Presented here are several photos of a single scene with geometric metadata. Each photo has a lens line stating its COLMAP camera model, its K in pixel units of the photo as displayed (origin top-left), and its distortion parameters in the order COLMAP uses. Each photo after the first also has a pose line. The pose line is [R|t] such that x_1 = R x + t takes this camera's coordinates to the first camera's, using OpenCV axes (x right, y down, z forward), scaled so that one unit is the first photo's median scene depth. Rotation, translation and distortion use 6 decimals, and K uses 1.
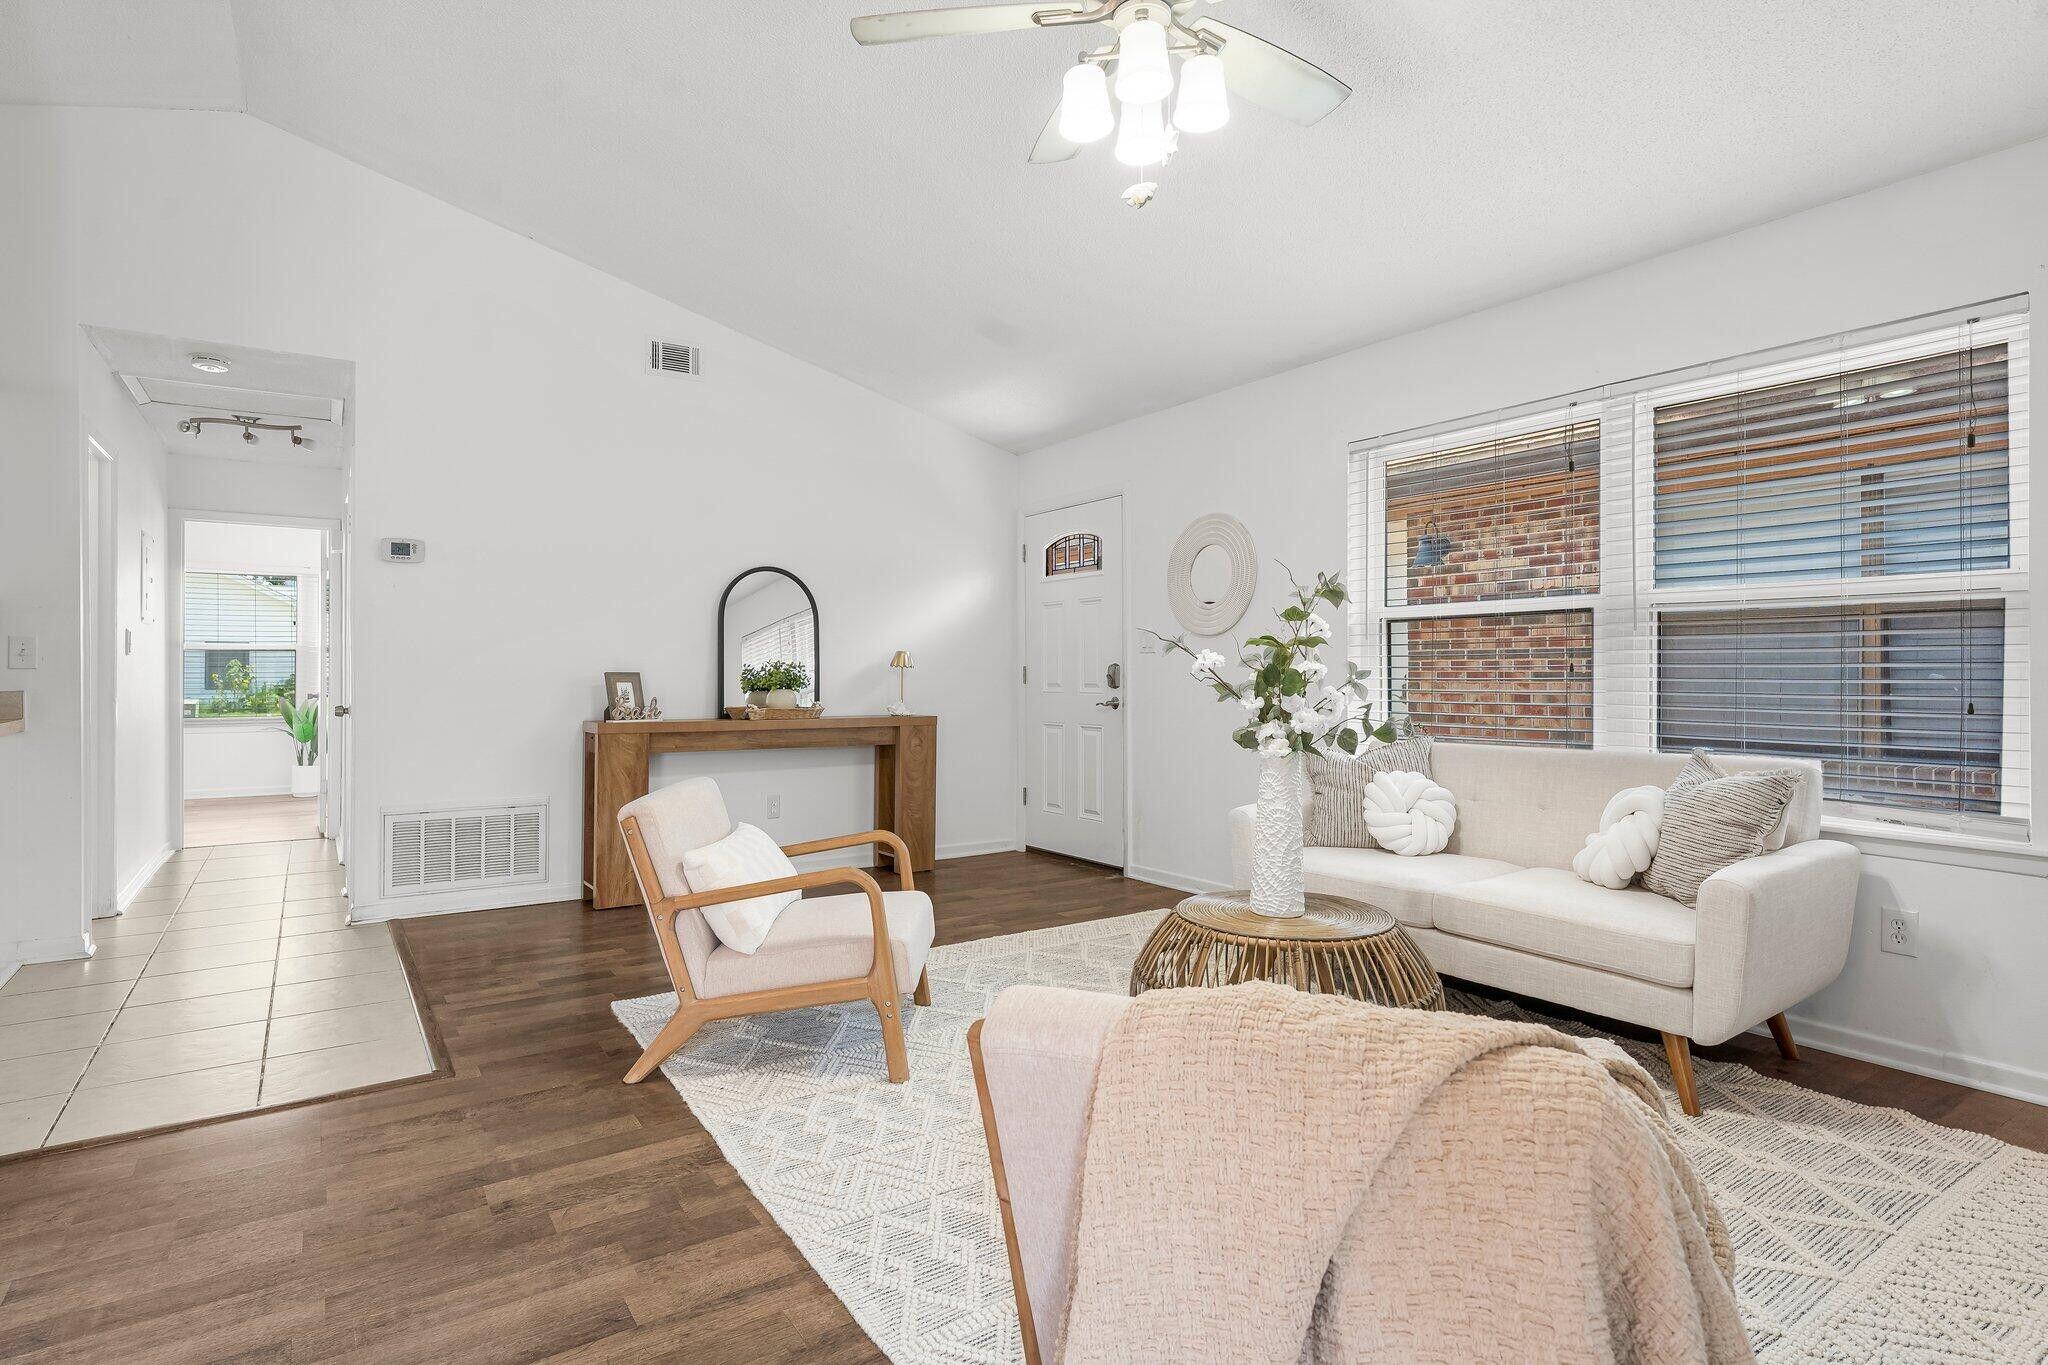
lens RADIAL K [[1039.3, 0, 1021.8], [0, 1039.3, 670.3], [0, 0, 1]] dist [0.003610, 0.000484]
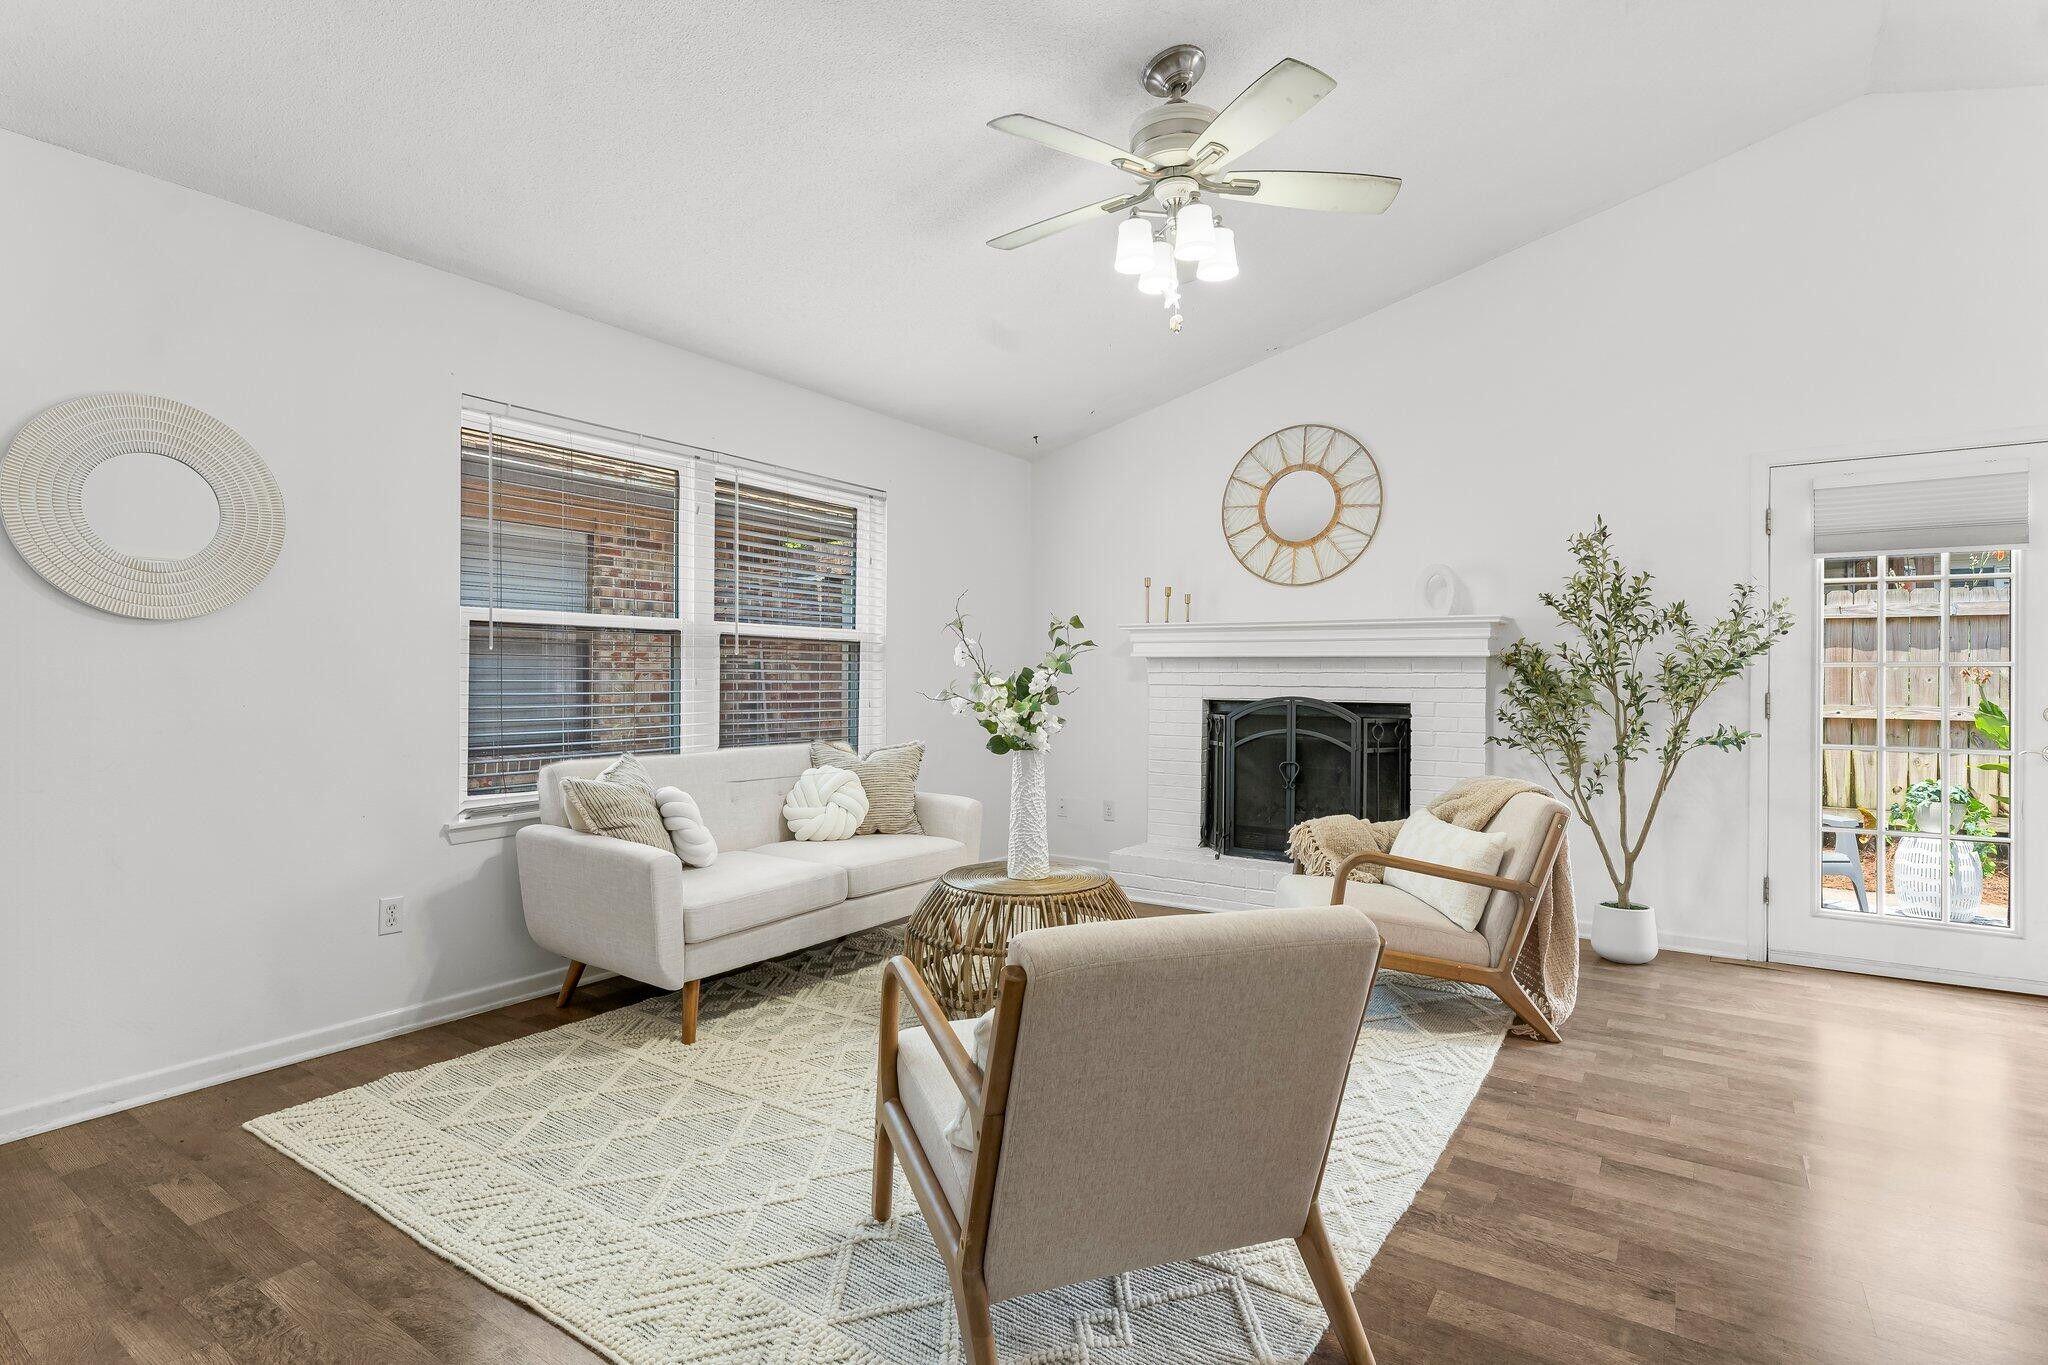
lens RADIAL K [[996.1, 0, 1024.0], [0, 996.1, 682.5], [0, 0, 1]] dist [0.000231, 0.000223]
pose [[-0.366024, 0.003046, 0.930601, -0.622226], [0.002852, 0.999994, -0.002151, 0.000530], [-0.930601, 0.001867, -0.366030, 1.035624]]
